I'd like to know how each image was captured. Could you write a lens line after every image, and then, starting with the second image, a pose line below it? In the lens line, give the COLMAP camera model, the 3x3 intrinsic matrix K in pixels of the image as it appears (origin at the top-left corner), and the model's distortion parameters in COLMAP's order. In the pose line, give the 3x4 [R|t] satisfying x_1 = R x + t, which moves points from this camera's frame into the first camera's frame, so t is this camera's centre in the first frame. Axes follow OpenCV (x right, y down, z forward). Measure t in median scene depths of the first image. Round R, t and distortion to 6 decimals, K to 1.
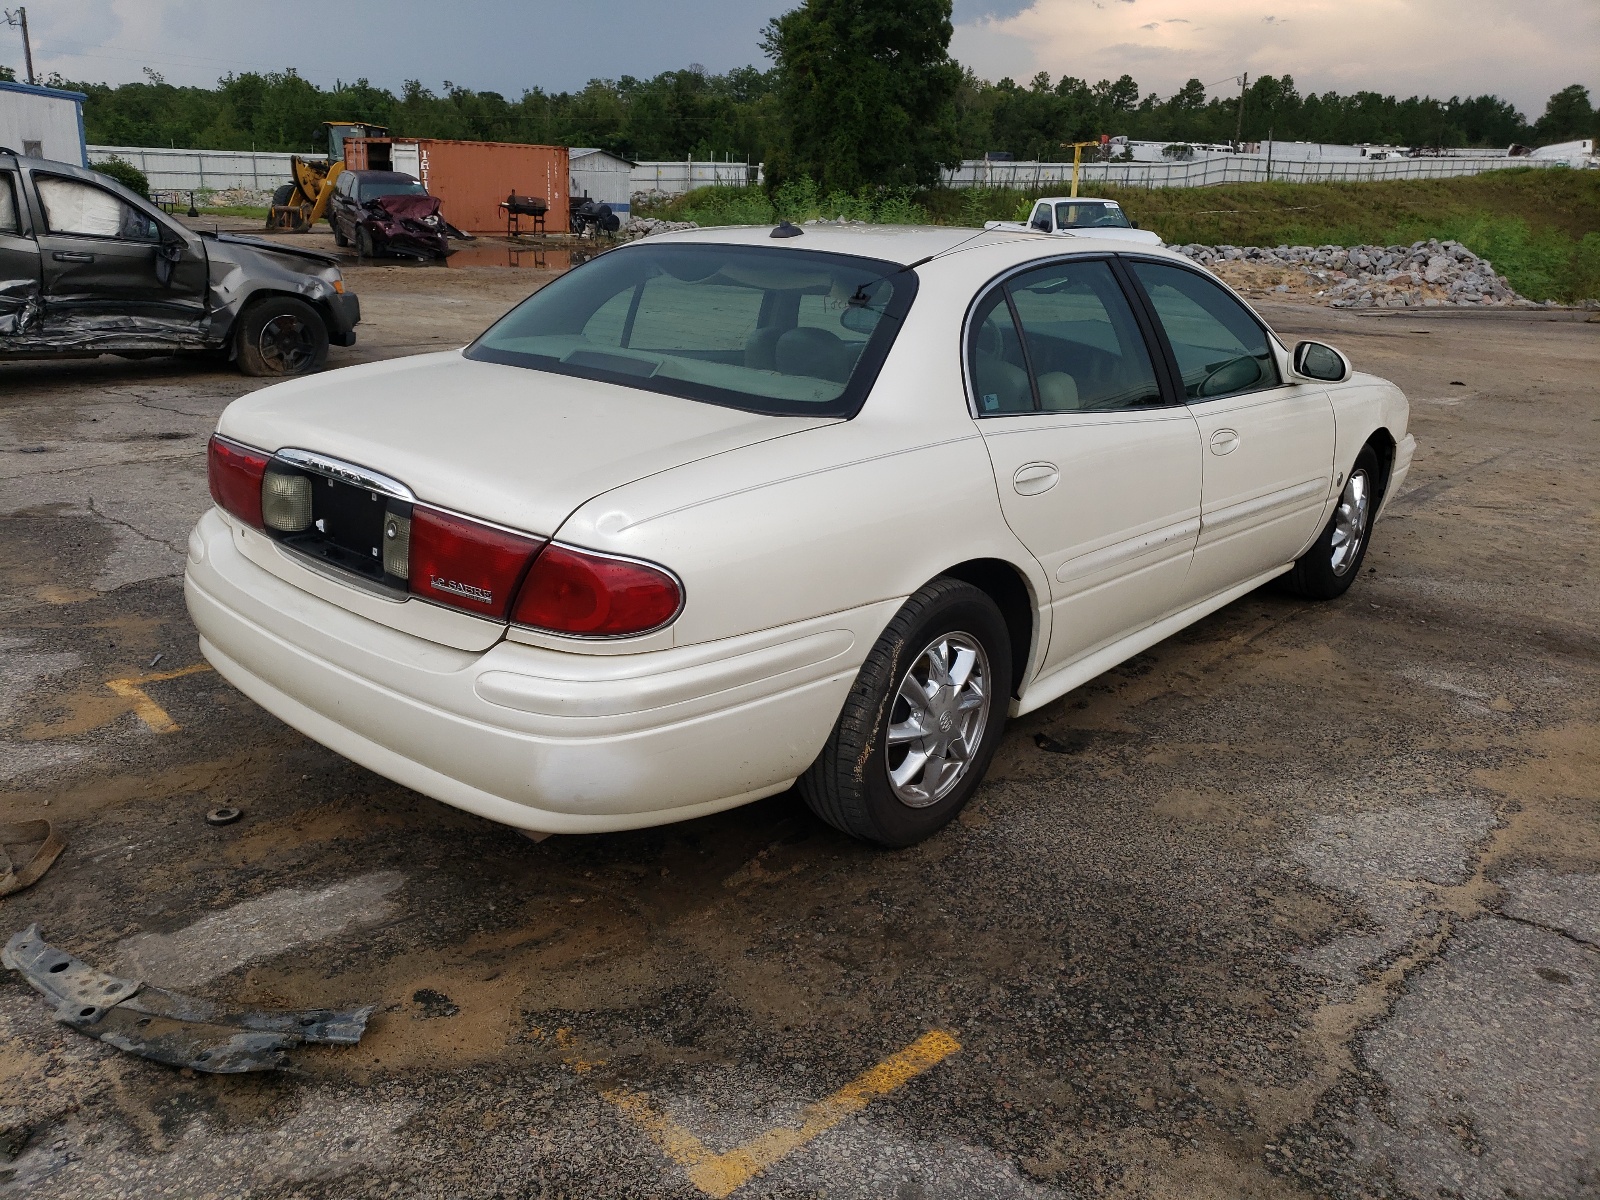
lens RADIAL K [[1205.4, 0, 782.3], [0, 1205.4, 596.0], [0, 0, 1]] dist [-0.003081, 0.006428]
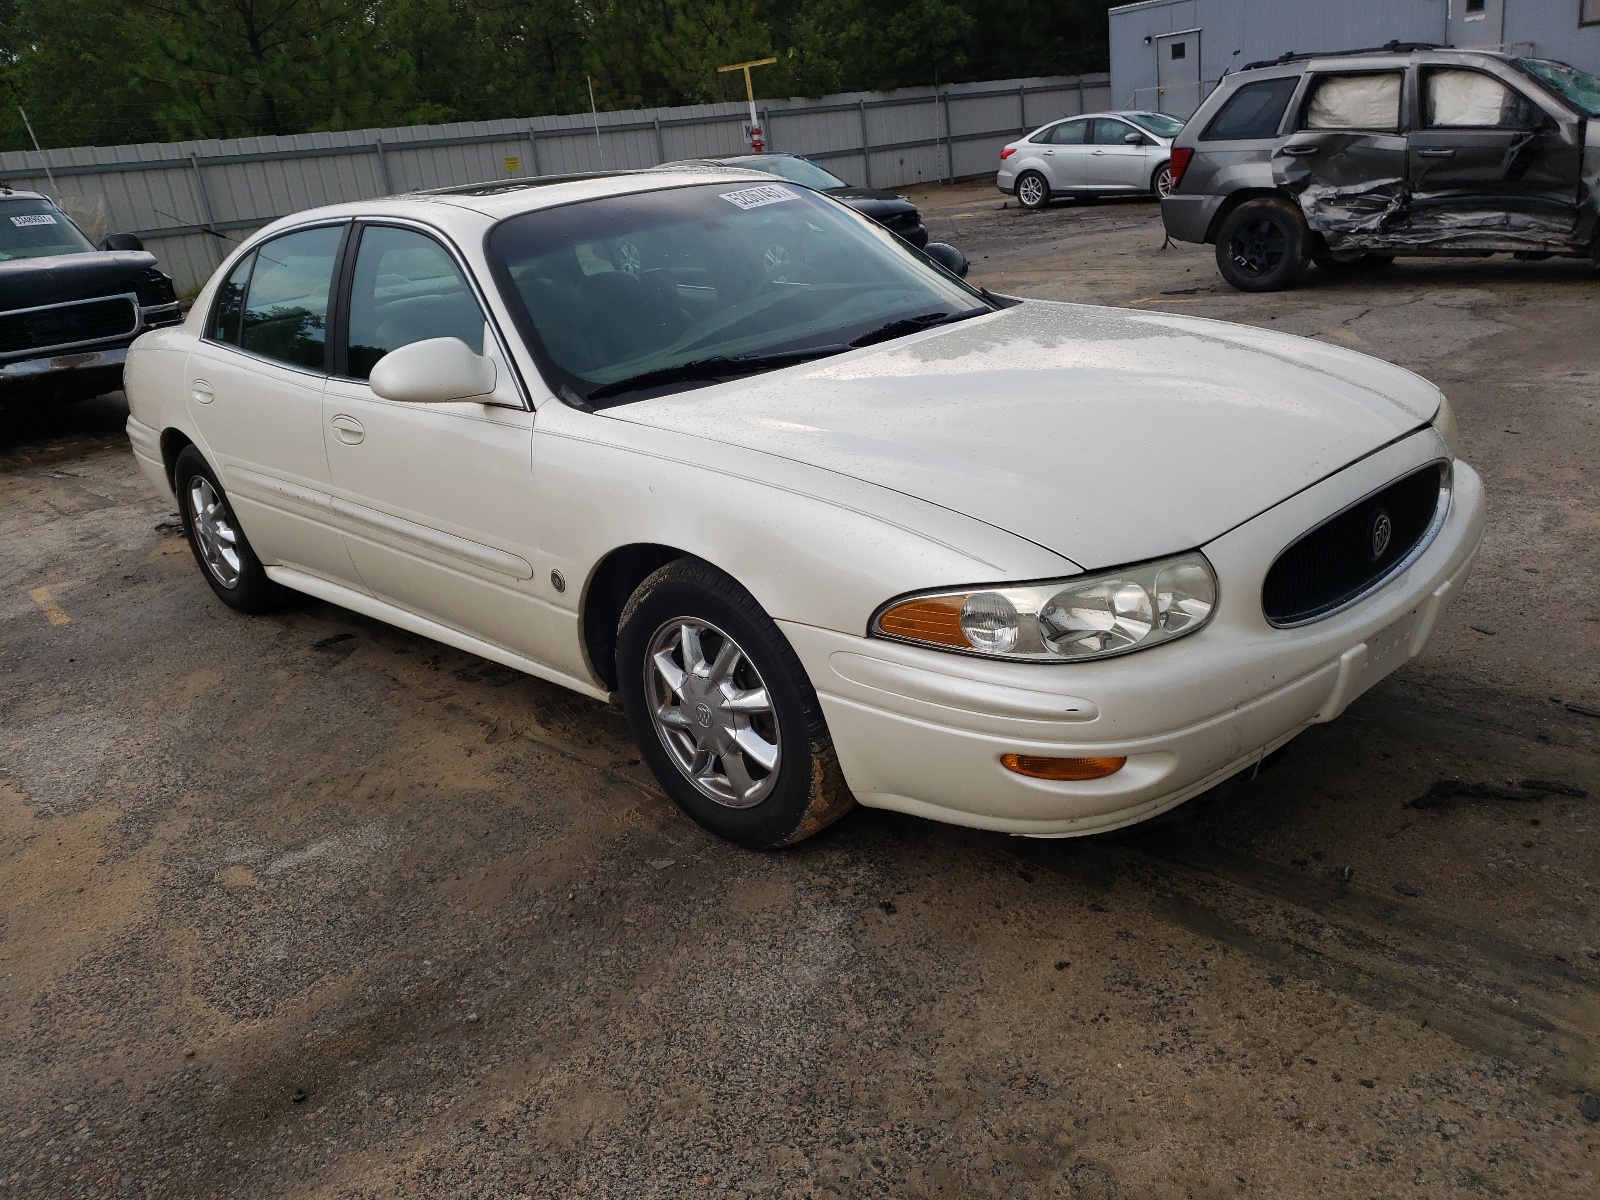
lens RADIAL K [[1328.6, 0, 799.9], [0, 1328.6, 602.0], [0, 0, 1]] dist [0.012136, 0.000172]
pose [[-0.086118, 0.295904, -0.951328, 0.589422], [-0.208871, 0.928292, 0.307647, -0.170278], [0.974144, 0.225199, -0.018137, 0.608661]]
